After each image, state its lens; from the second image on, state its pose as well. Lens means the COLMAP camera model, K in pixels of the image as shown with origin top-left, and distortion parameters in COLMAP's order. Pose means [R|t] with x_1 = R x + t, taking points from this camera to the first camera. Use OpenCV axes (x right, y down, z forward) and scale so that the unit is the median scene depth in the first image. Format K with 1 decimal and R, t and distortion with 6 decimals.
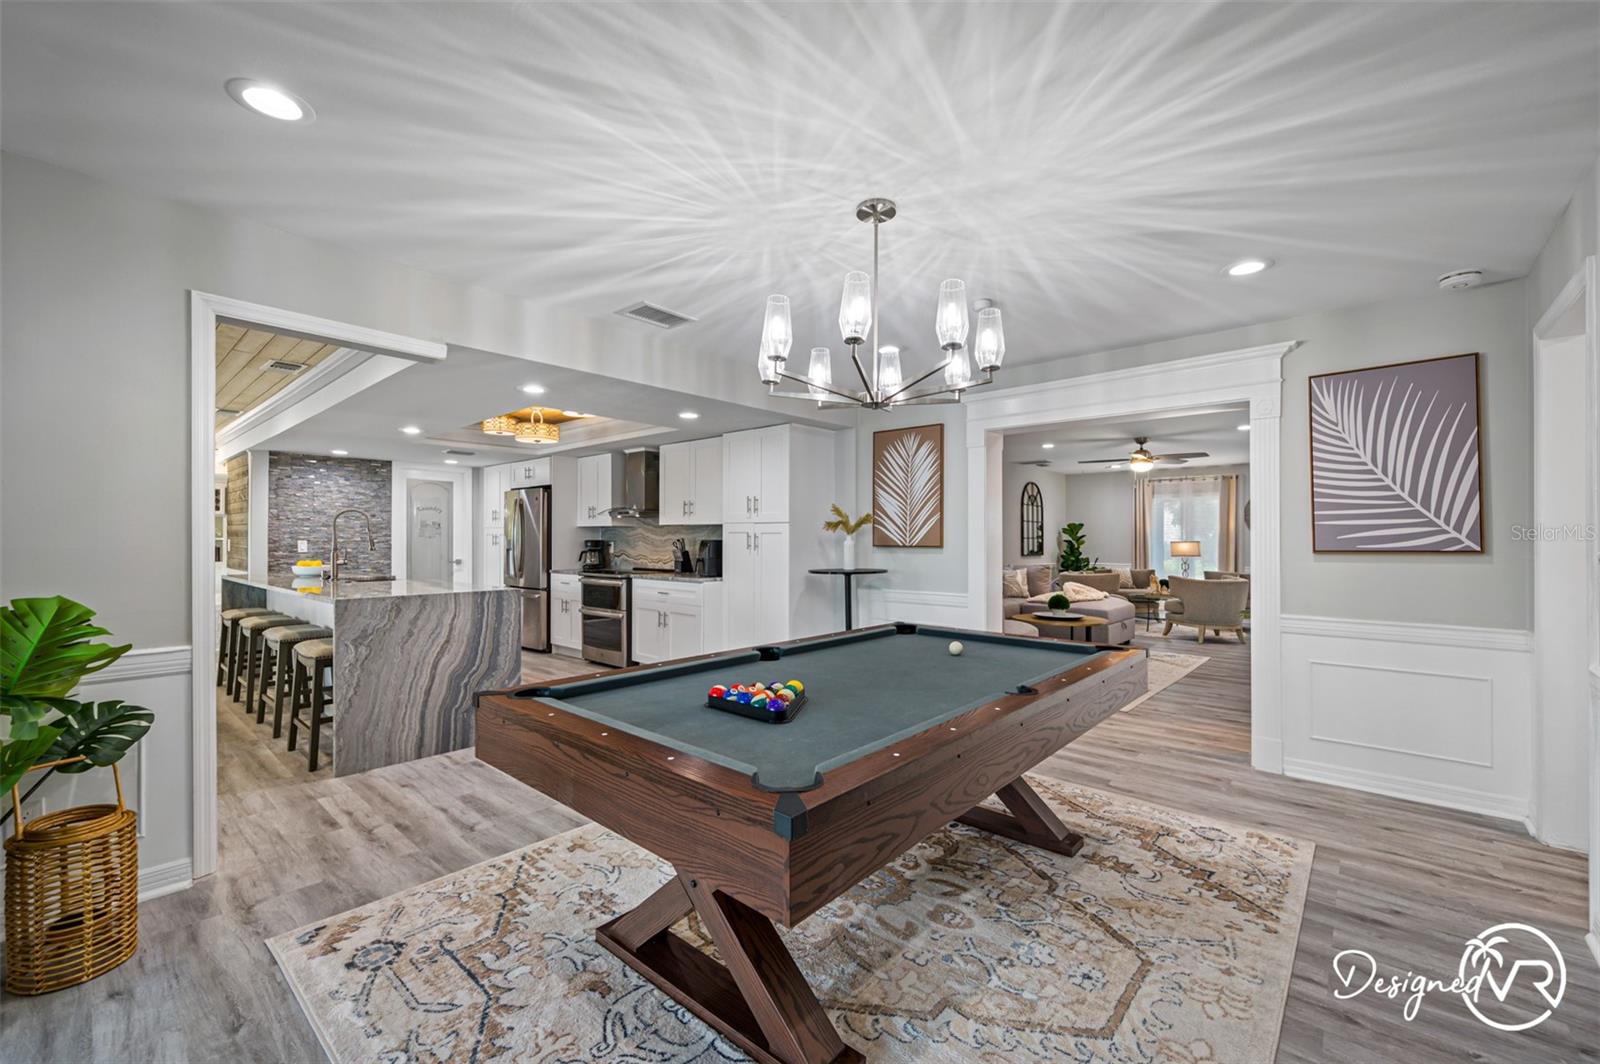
lens RADIAL K [[646.6, 0, 804.6], [0, 646.6, 532.0], [0, 0, 1]] dist [-0.000091, -0.001524]
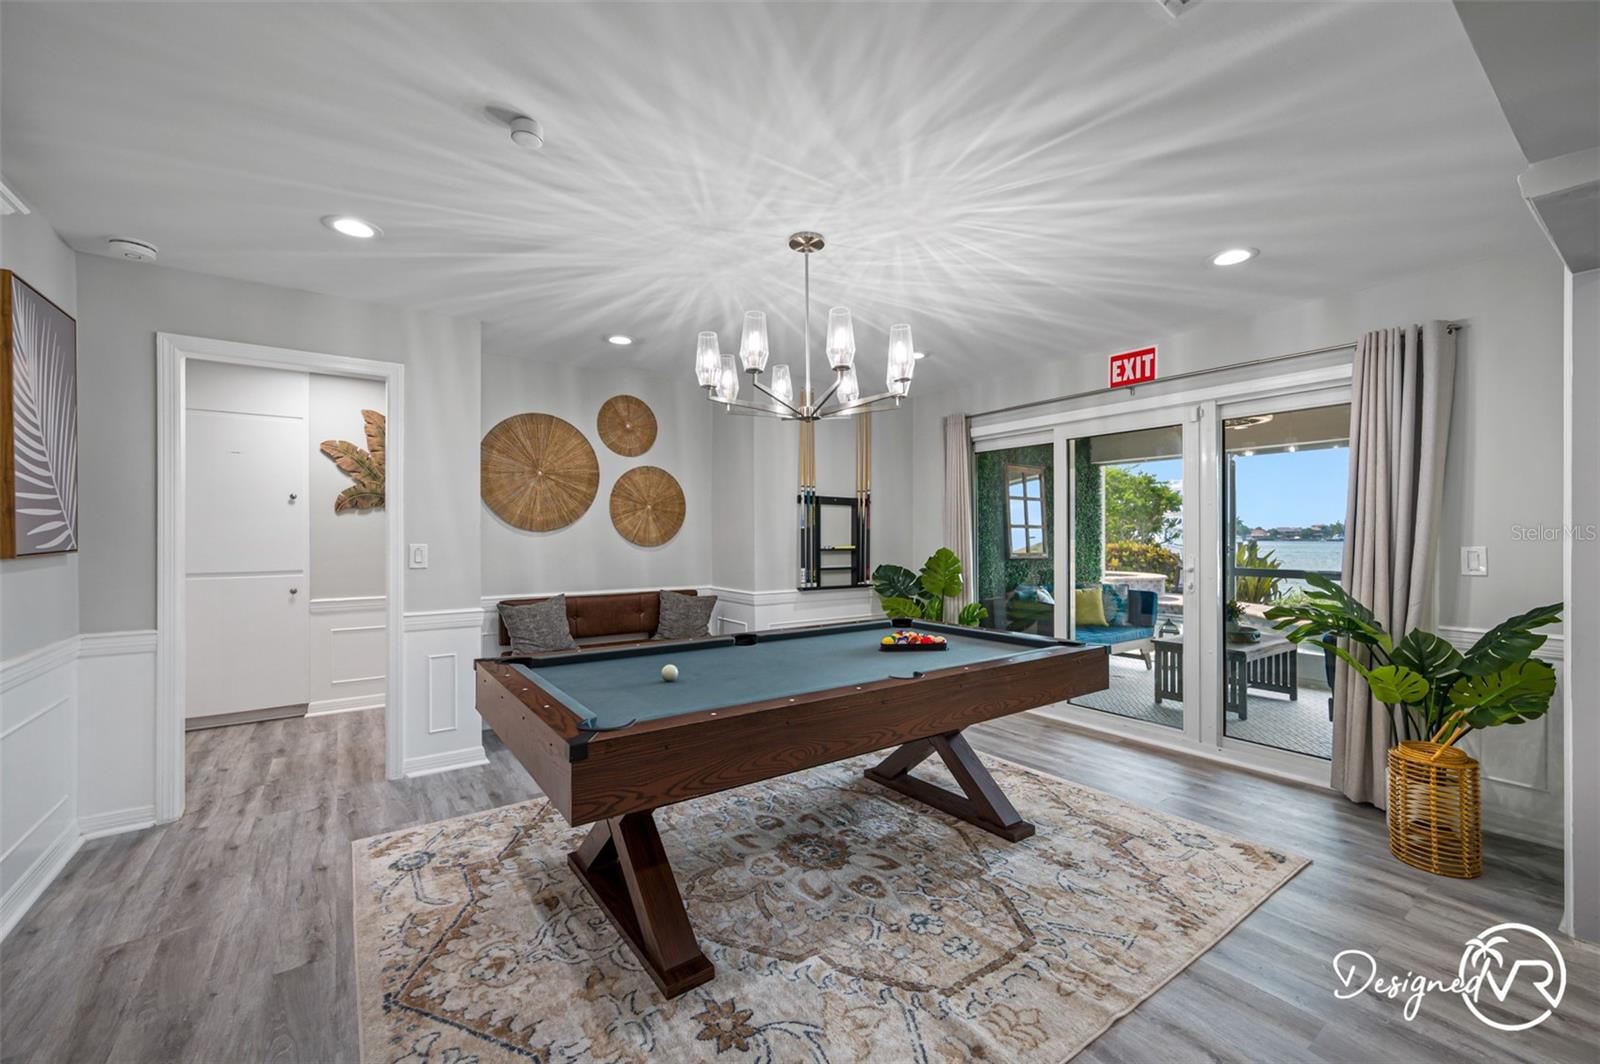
lens RADIAL K [[646.6, 0, 806.9], [0, 646.6, 535.4], [0, 0, 1]] dist [-0.000091, -0.001524]
pose [[-0.974871, -0.001391, 0.222767, -0.105420], [-0.004354, 0.999908, -0.012810, 0.014668], [-0.222729, -0.013458, -0.974787, 1.603991]]
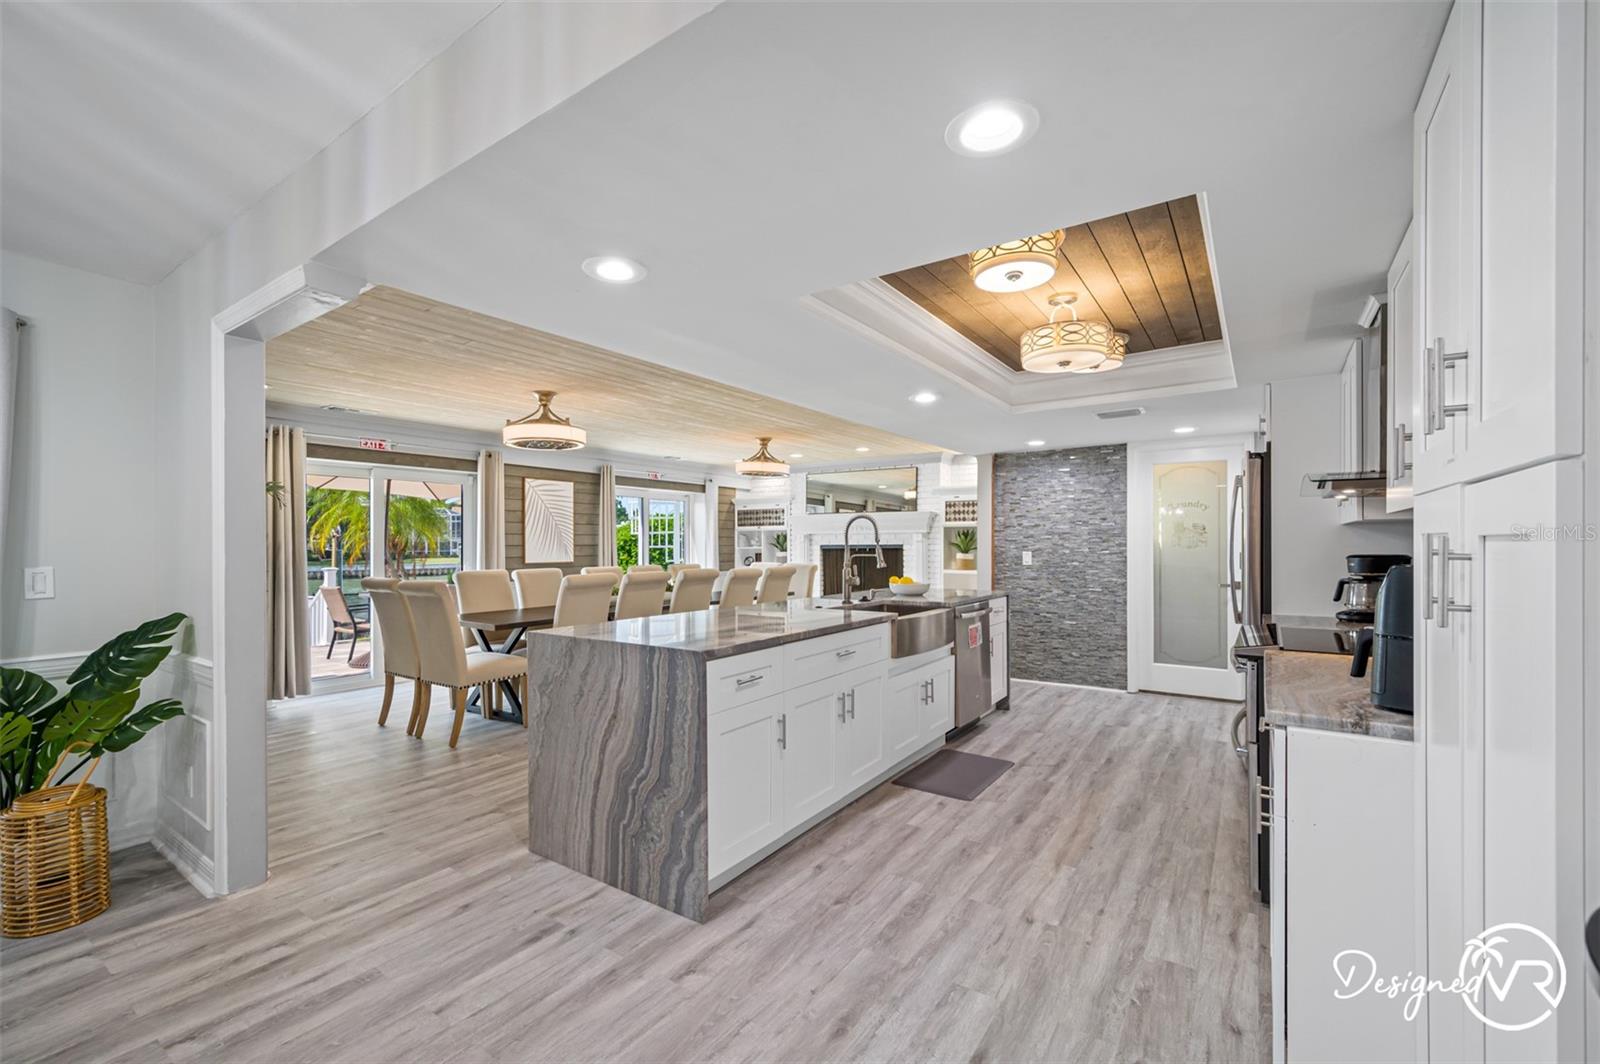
lens RADIAL K [[646.6, 0, 806.8], [0, 646.6, 546.5], [0, 0, 1]] dist [-0.000091, -0.001524]
pose [[0.109475, -0.000790, -0.993989, 0.137606], [0.016458, 0.999864, 0.001018, 0.002614], [0.993853, -0.016470, 0.109473, 1.391105]]
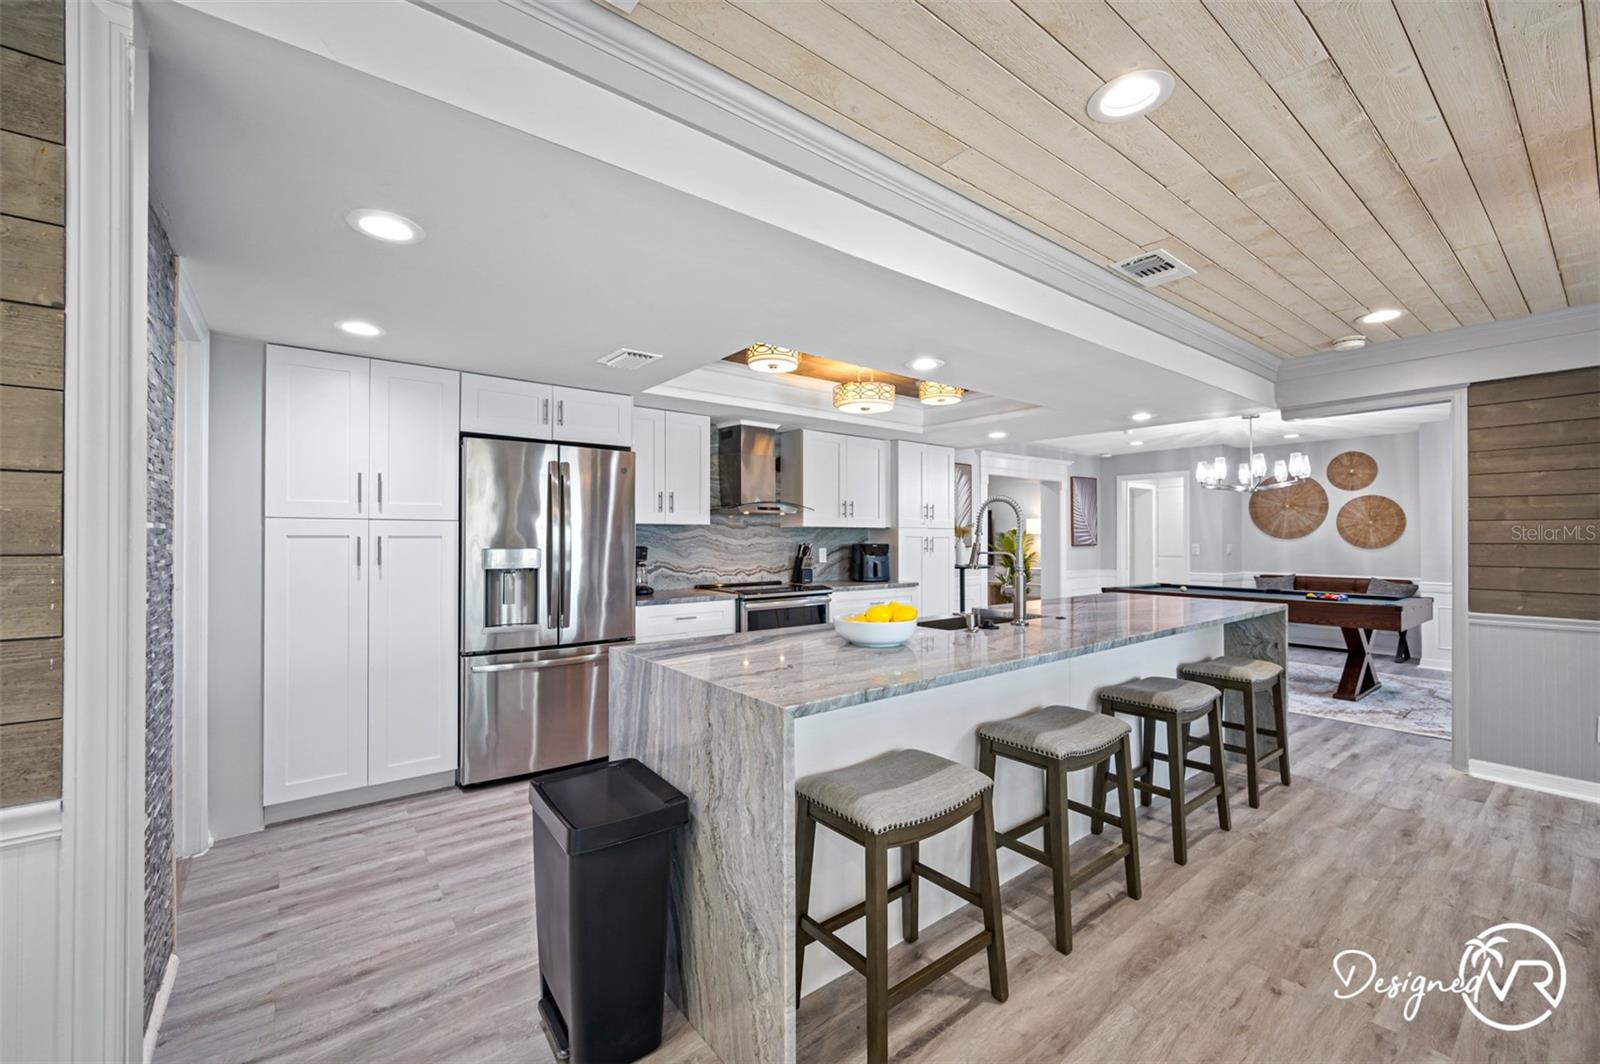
lens RADIAL K [[646.6, 0, 804.1], [0, 646.6, 534.5], [0, 0, 1]] dist [-0.000091, -0.001524]
pose [[0.187390, 0.002778, 0.982282, -2.116420], [-0.013450, 0.999910, -0.000262, -0.000572], [-0.982193, -0.013163, 0.187410, 1.748293]]
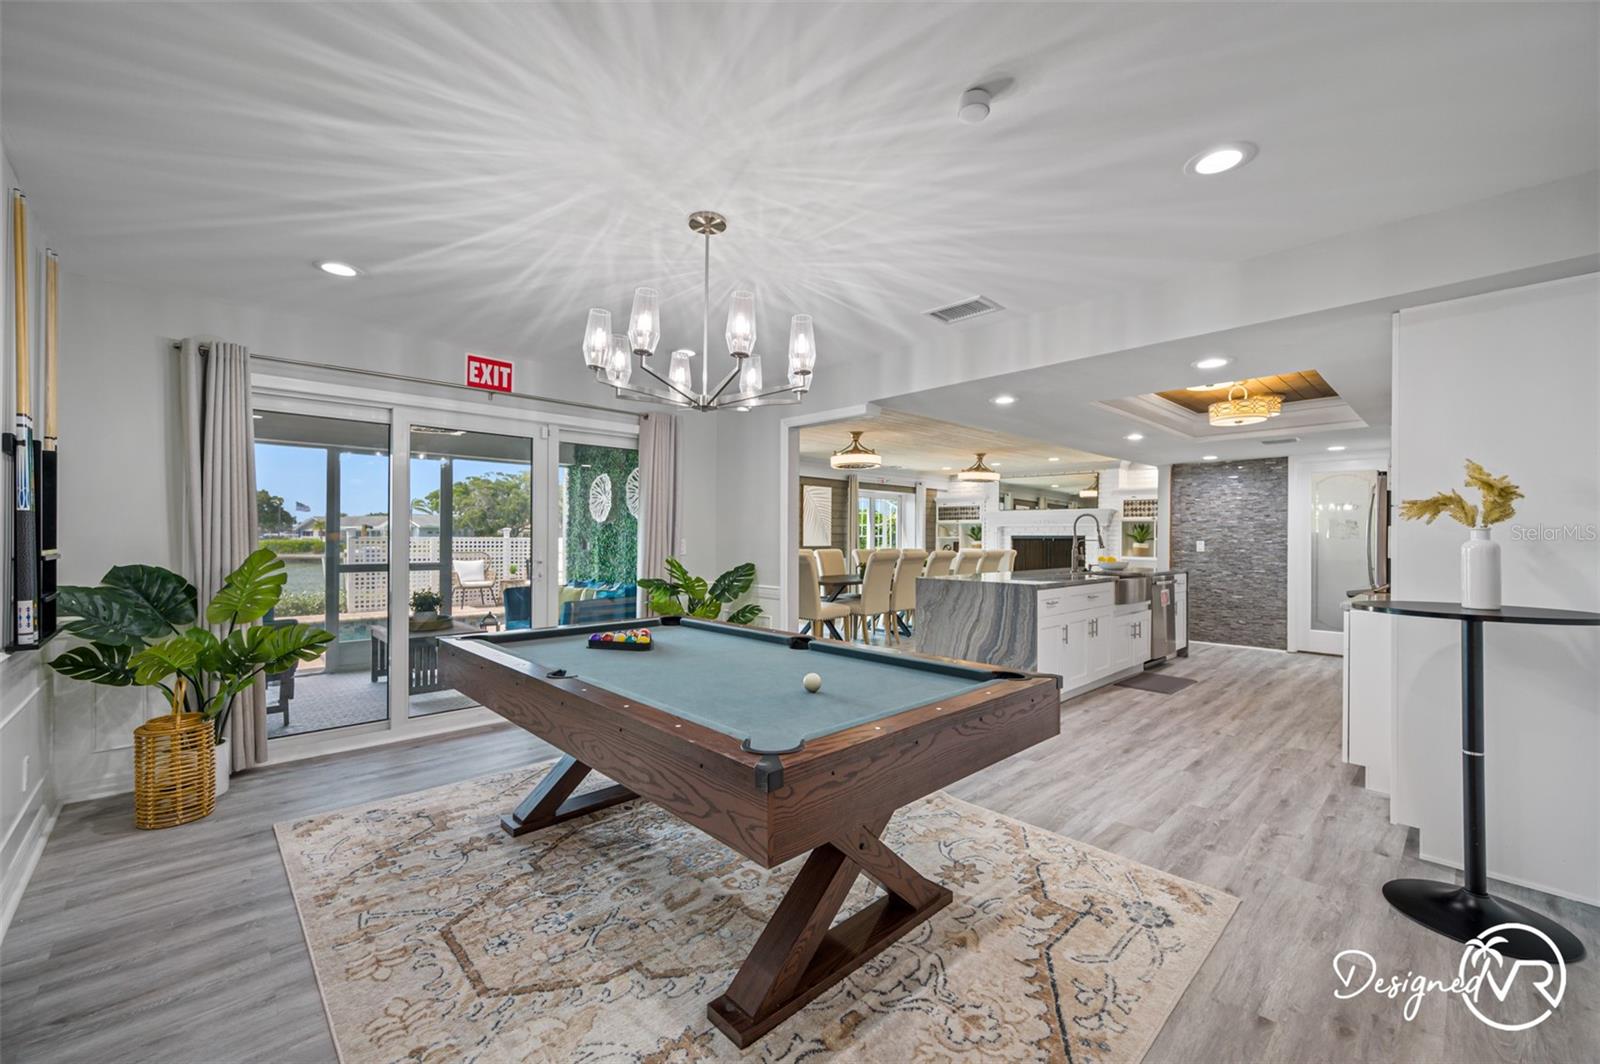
lens RADIAL K [[646.6, 0, 803.2], [0, 646.6, 533.9], [0, 0, 1]] dist [-0.000091, -0.001524]
pose [[-0.088646, -0.008166, -0.996030, 0.883599], [0.006255, 0.999942, -0.008755, 0.015278], [0.996044, -0.007006, -0.088590, 0.964155]]
